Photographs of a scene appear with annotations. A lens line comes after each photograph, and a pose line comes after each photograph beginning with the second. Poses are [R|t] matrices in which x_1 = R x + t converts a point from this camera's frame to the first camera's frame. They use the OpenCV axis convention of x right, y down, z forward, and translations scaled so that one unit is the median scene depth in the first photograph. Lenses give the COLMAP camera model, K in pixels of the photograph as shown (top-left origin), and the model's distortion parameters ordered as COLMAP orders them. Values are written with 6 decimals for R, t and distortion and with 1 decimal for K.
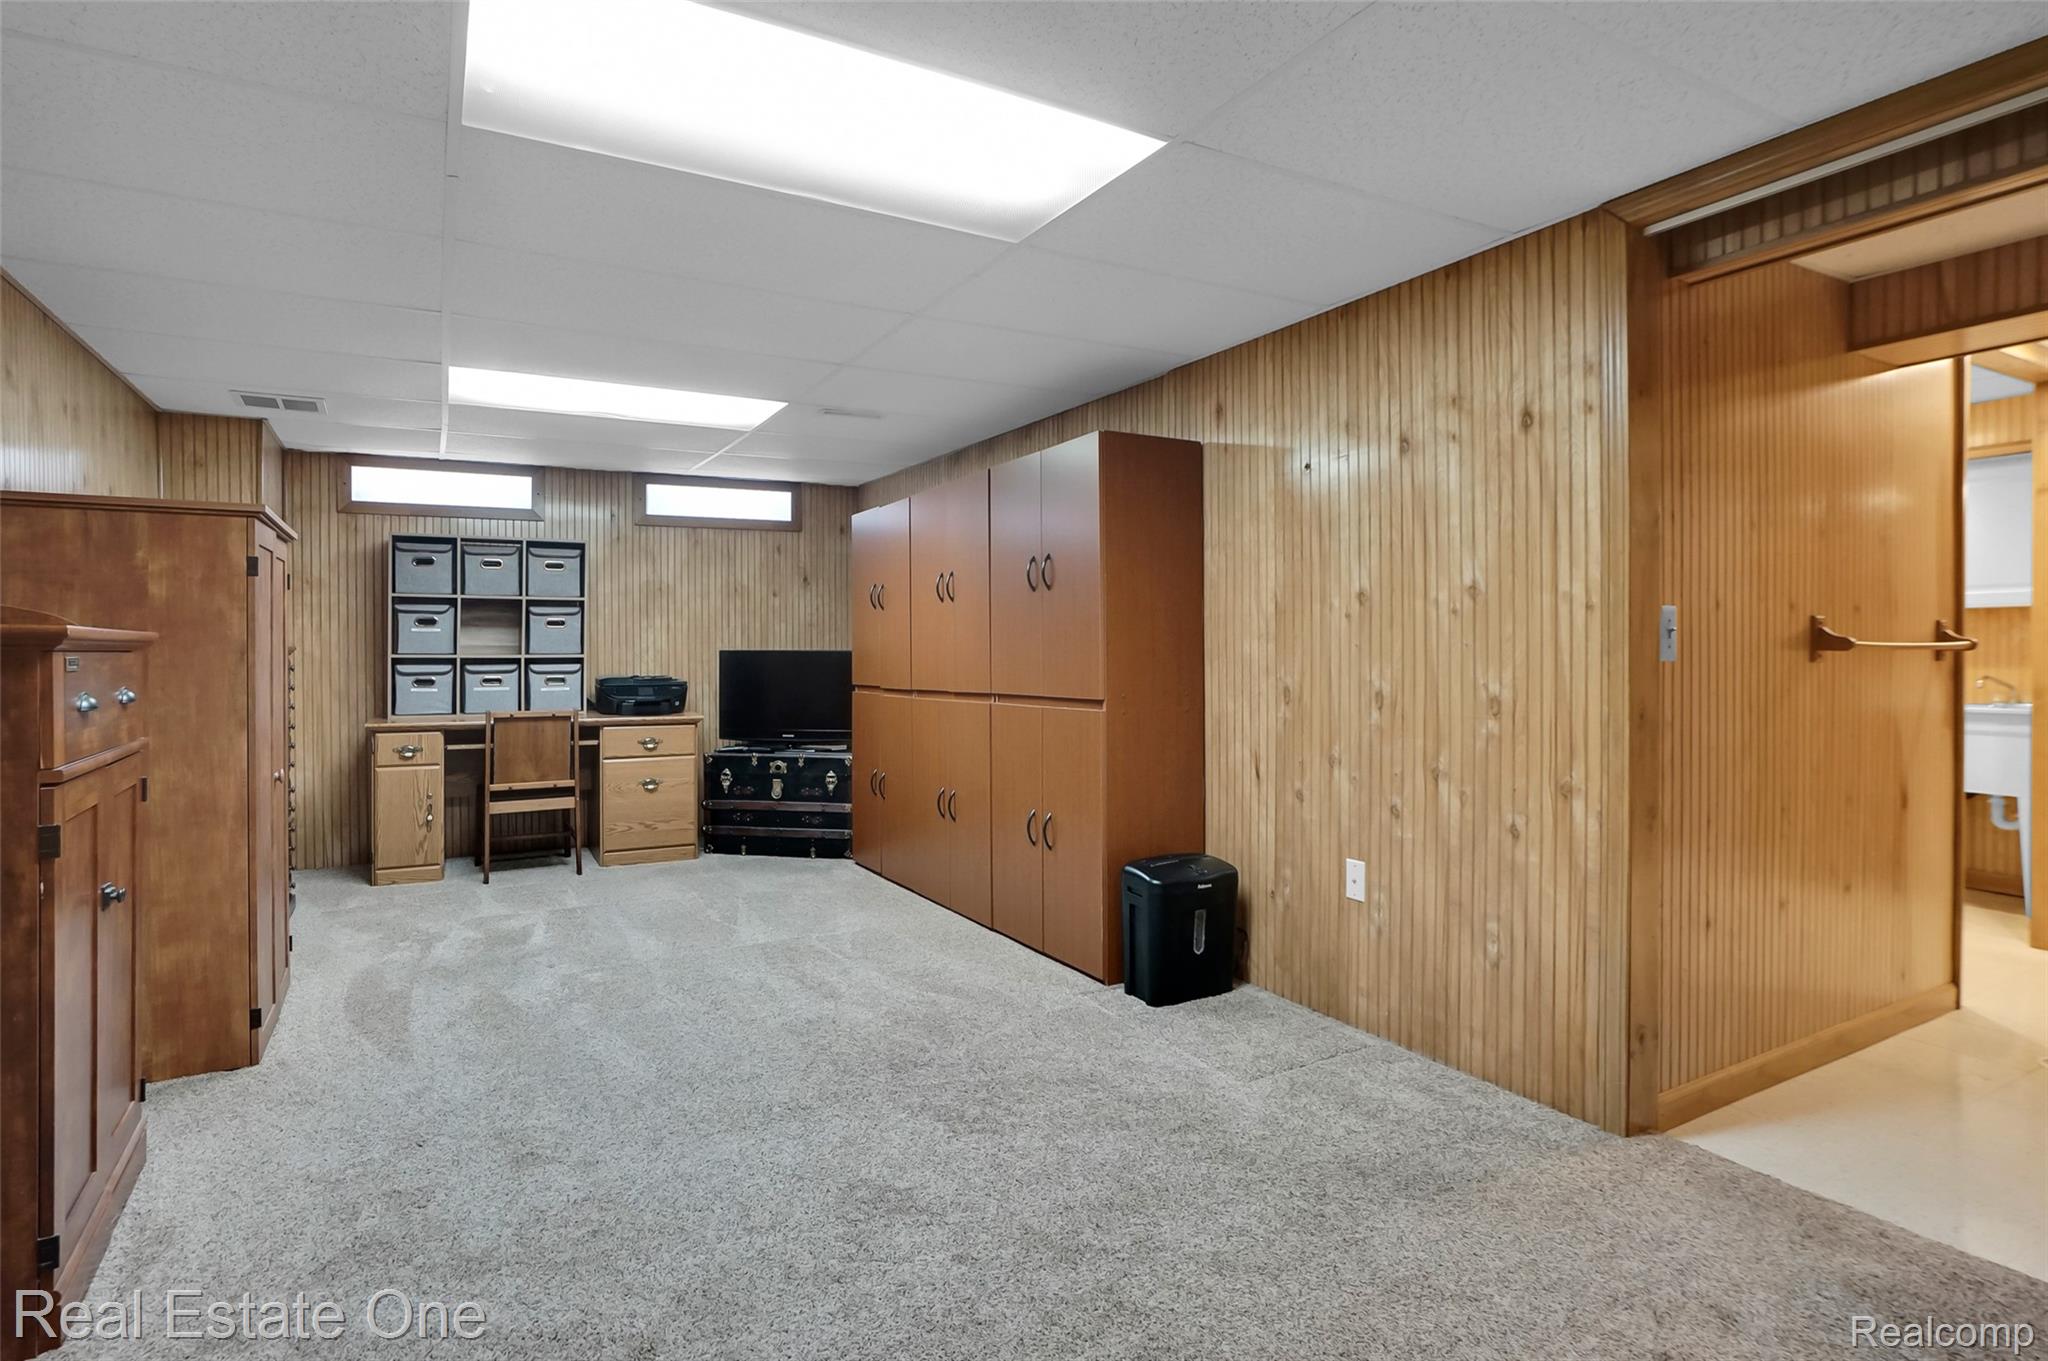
lens RADIAL K [[1009.3, 0, 993.5], [0, 1009.3, 686.2], [0, 0, 1]] dist [-0.052546, 0.030067]
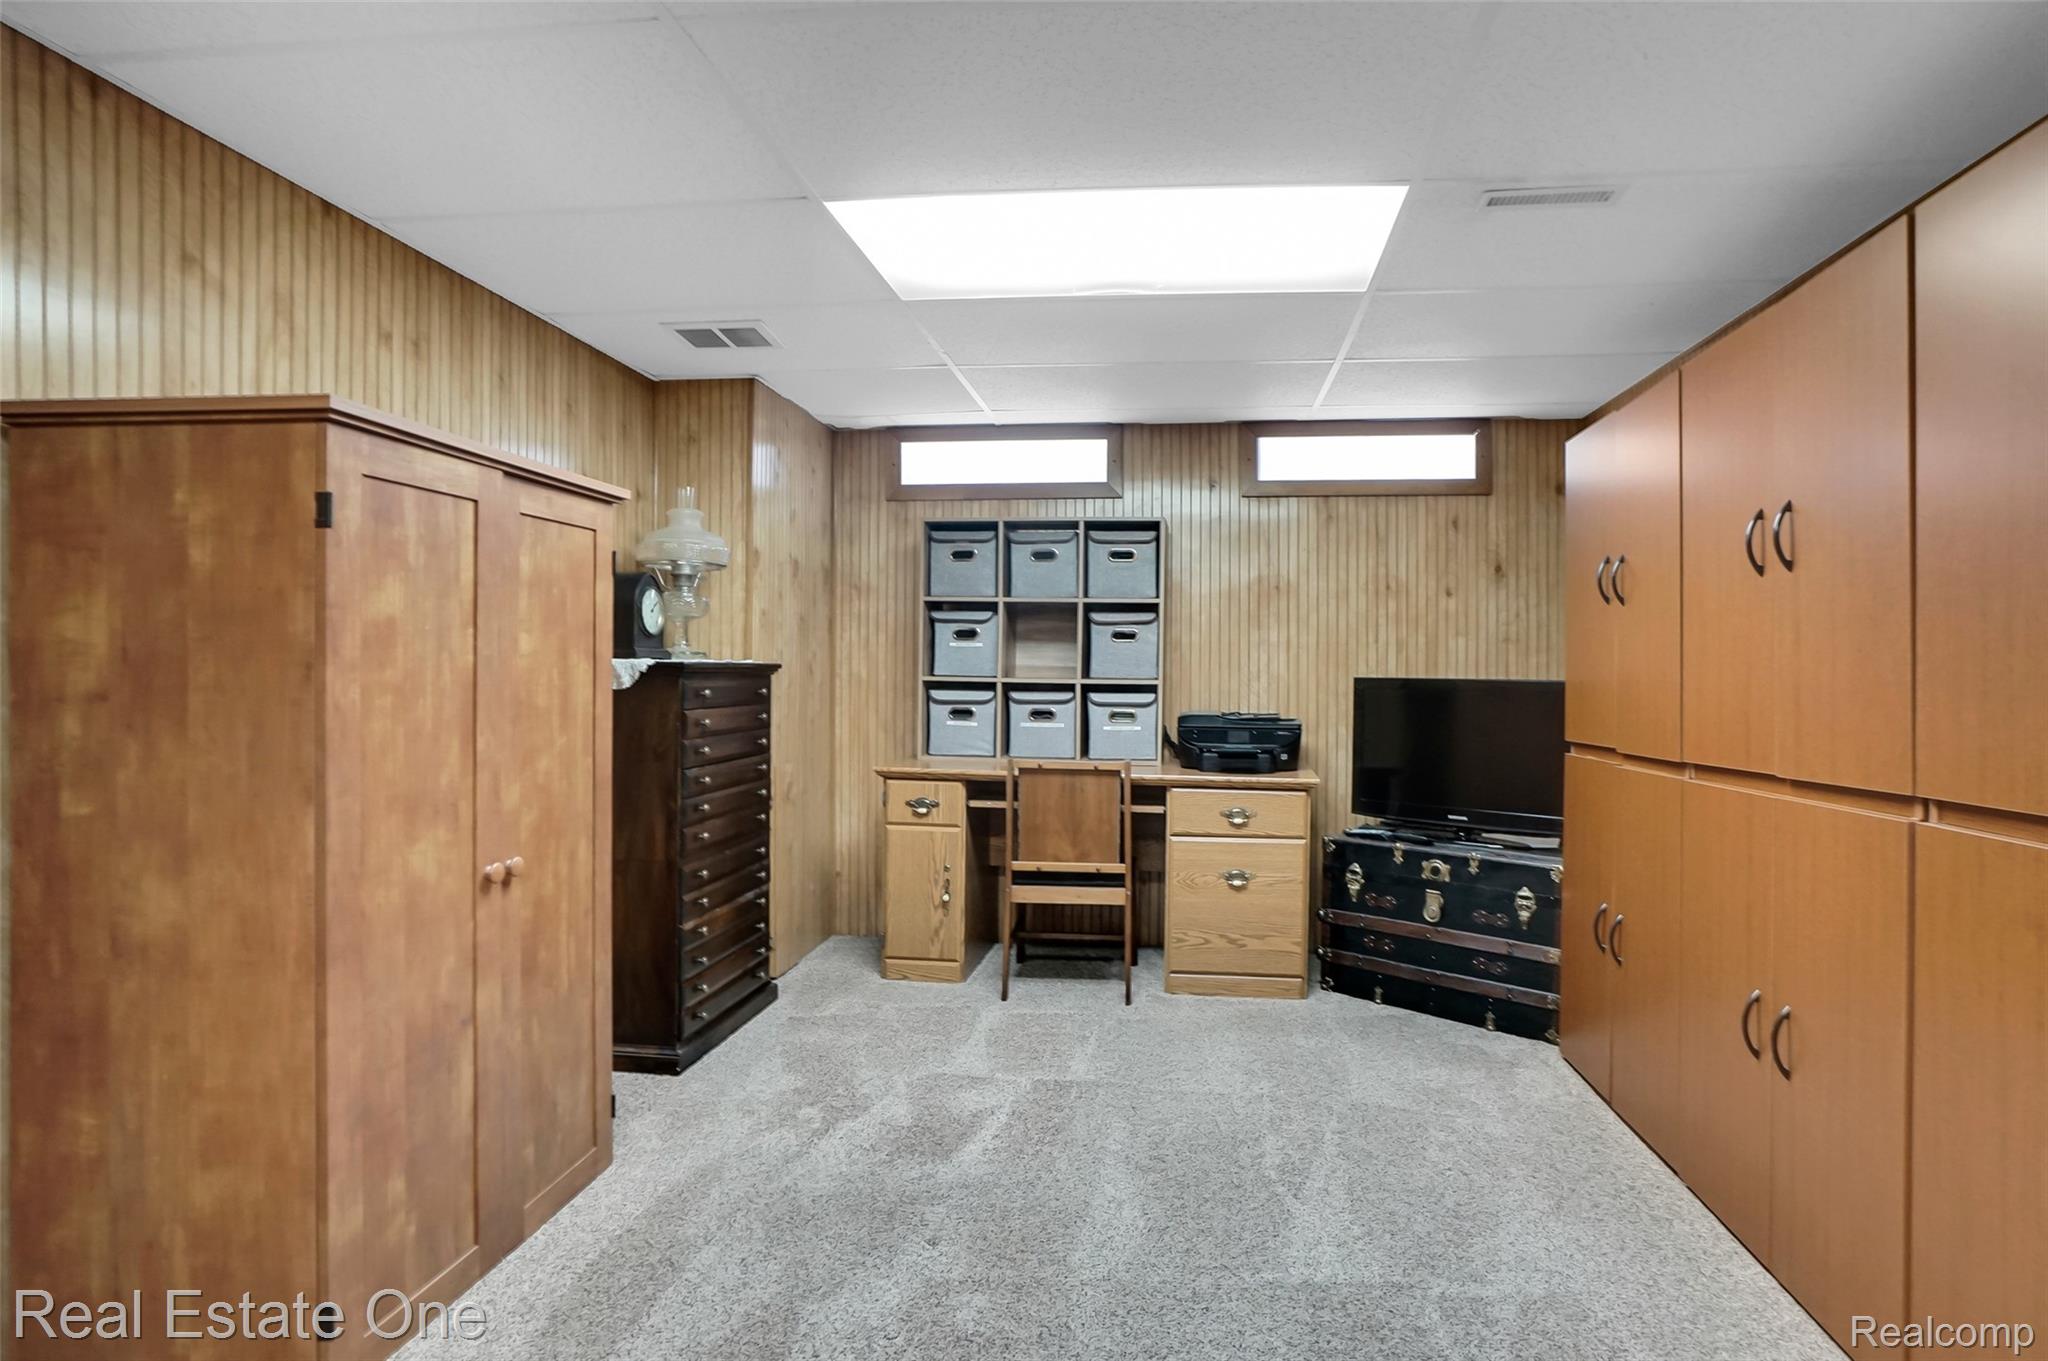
lens RADIAL K [[1061.5, 0, 1110.1], [0, 1061.5, 658.2], [0, 0, 1]] dist [-0.064688, 0.033628]
pose [[0.835787, 0.003510, -0.549042, -0.030547], [-0.033443, 0.998448, -0.044526, -0.013338], [0.548034, 0.055576, 0.834608, 0.367464]]
